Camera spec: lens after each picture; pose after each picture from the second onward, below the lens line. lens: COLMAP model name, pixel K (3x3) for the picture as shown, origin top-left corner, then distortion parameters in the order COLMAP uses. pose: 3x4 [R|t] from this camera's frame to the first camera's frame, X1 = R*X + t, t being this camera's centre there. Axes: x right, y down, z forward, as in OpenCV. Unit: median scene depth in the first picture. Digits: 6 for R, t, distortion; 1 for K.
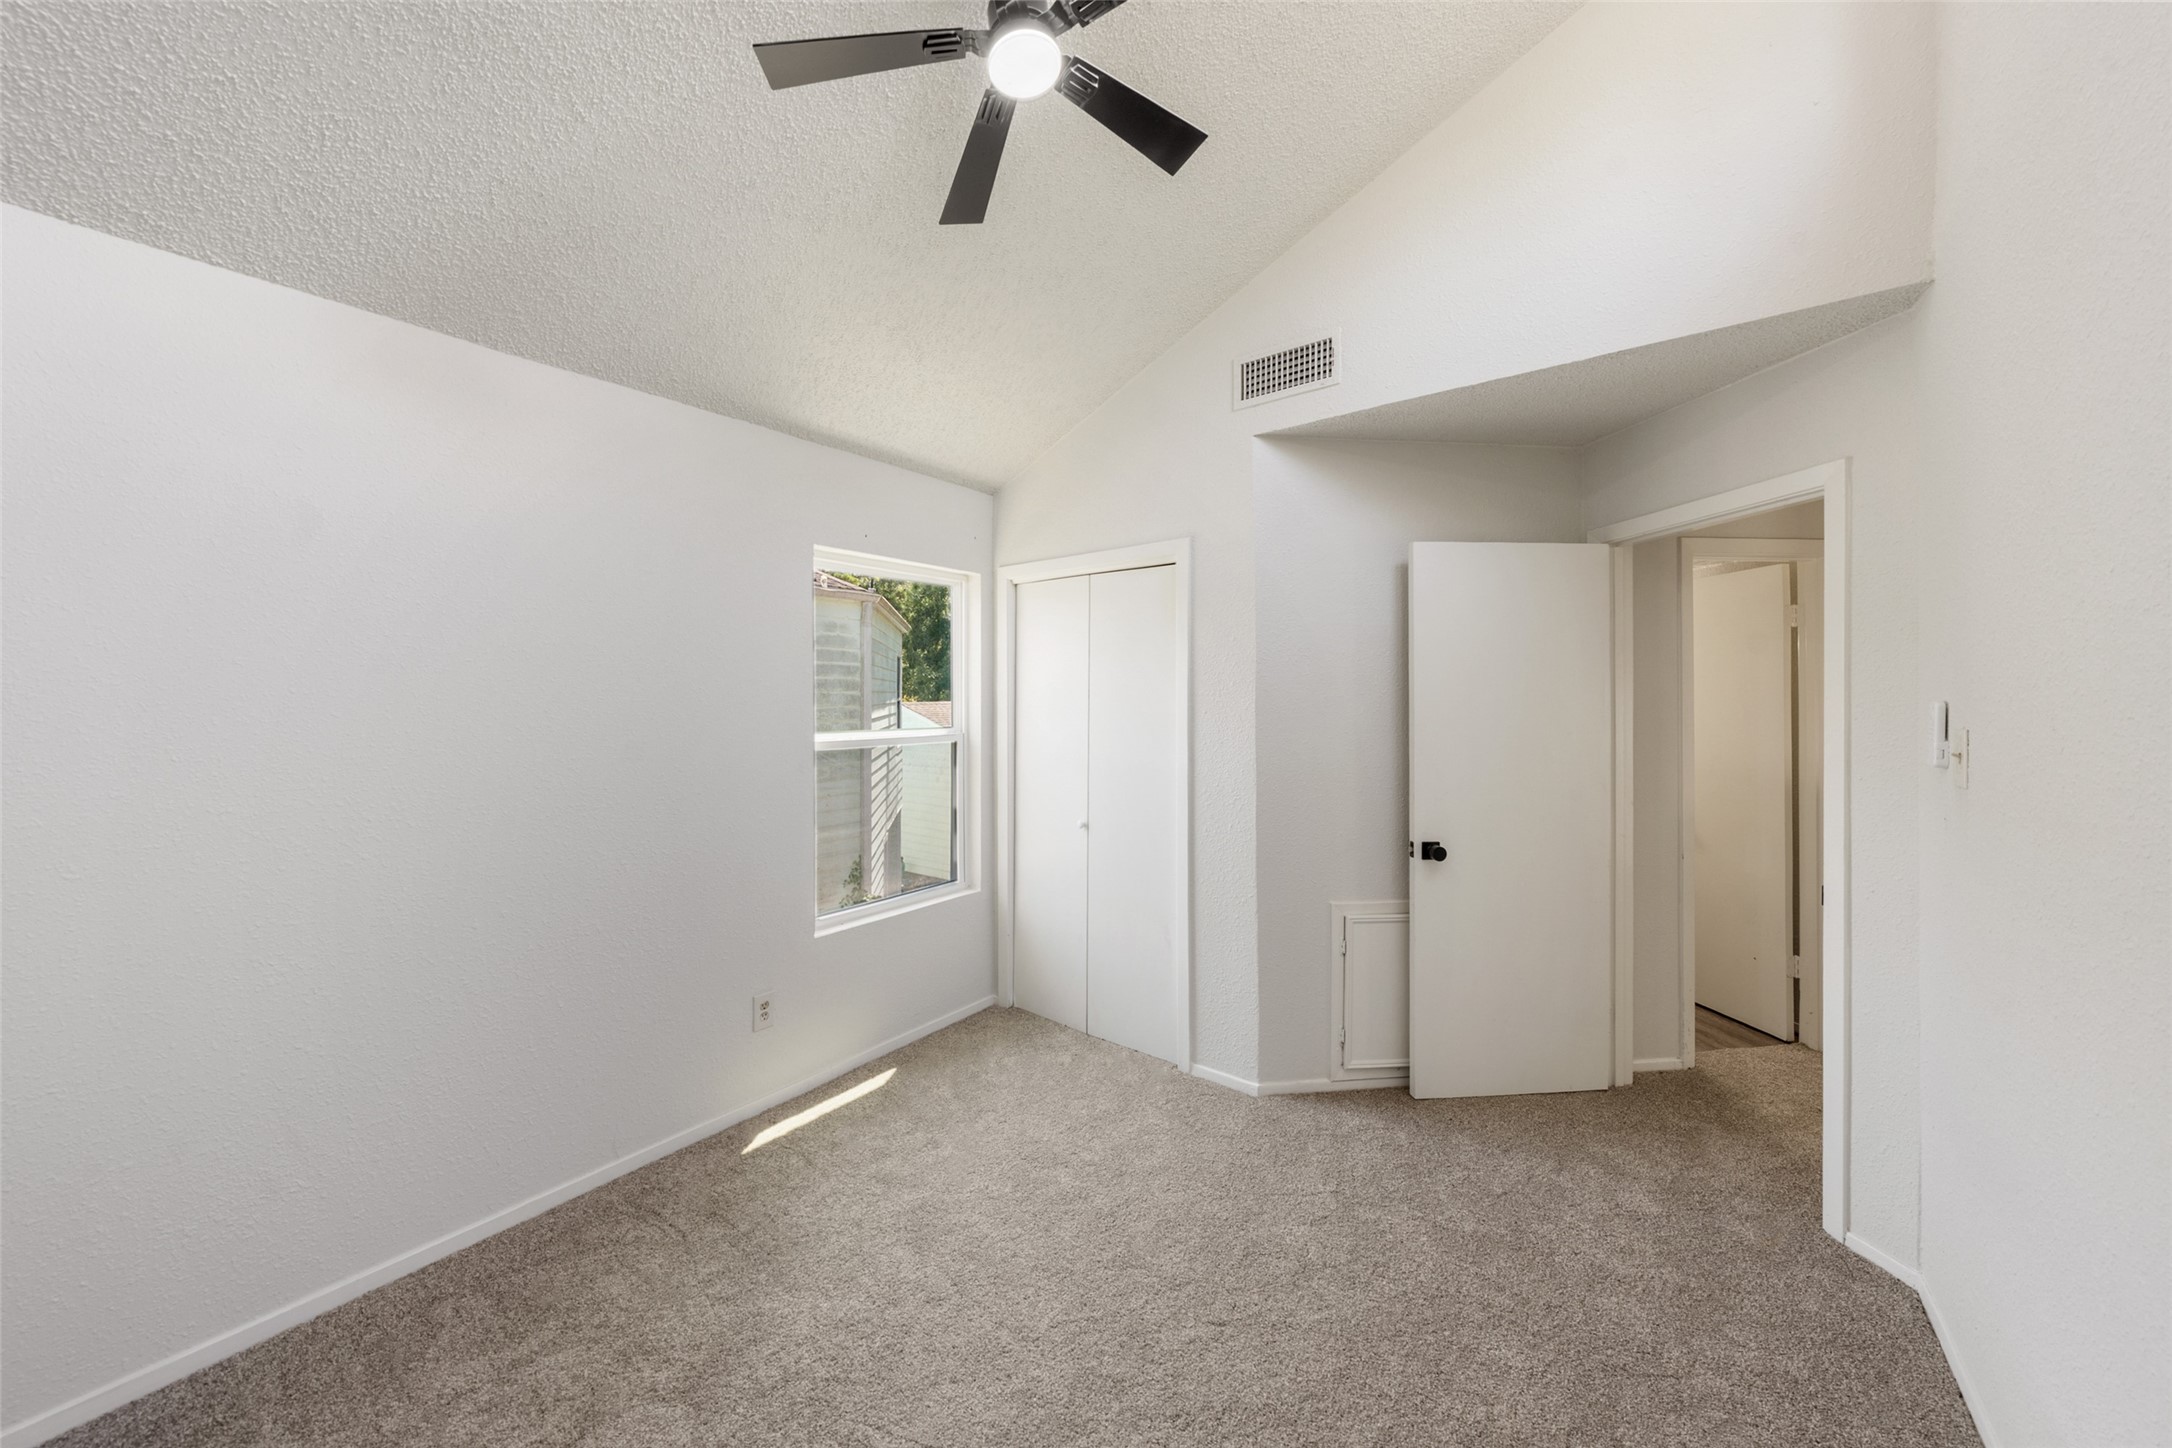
lens RADIAL K [[740.2, 0, 1078.6], [0, 740.2, 715.6], [0, 0, 1]] dist [-0.001314, -0.000035]
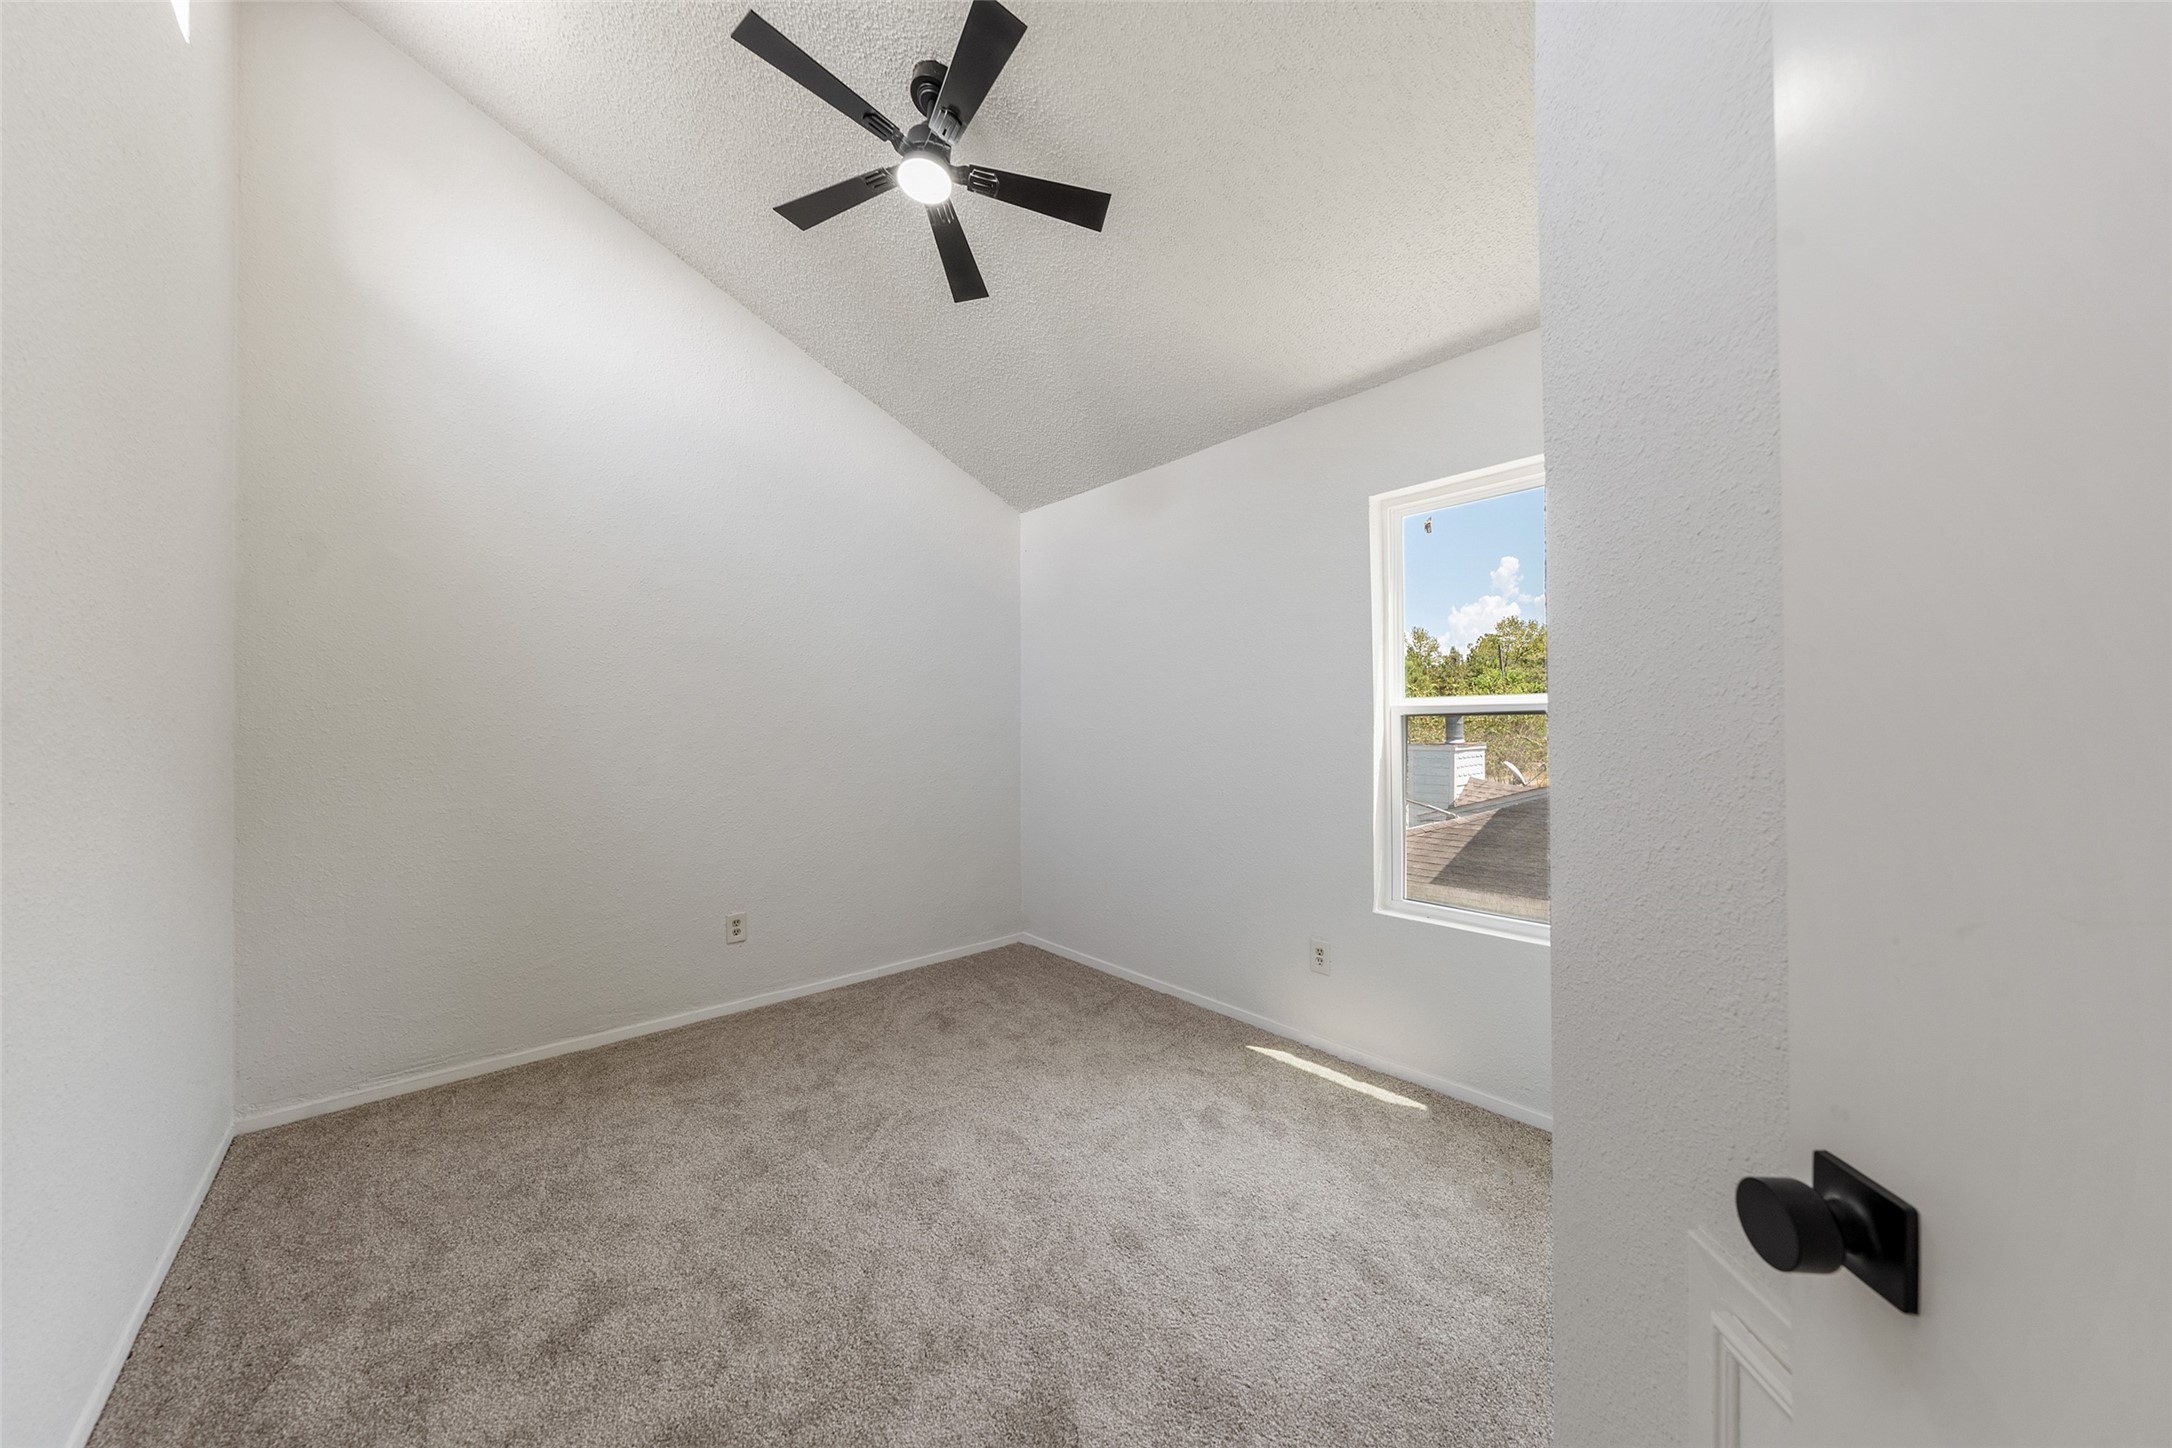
lens RADIAL K [[764.1, 0, 1090.1], [0, 764.1, 744.3], [0, 0, 1]] dist [-0.000218, -0.000024]
pose [[-0.178581, 0.028571, -0.983510, 0.802089], [-0.012508, 0.999432, 0.031305, 0.070213], [0.983846, 0.017892, -0.178122, 0.974919]]
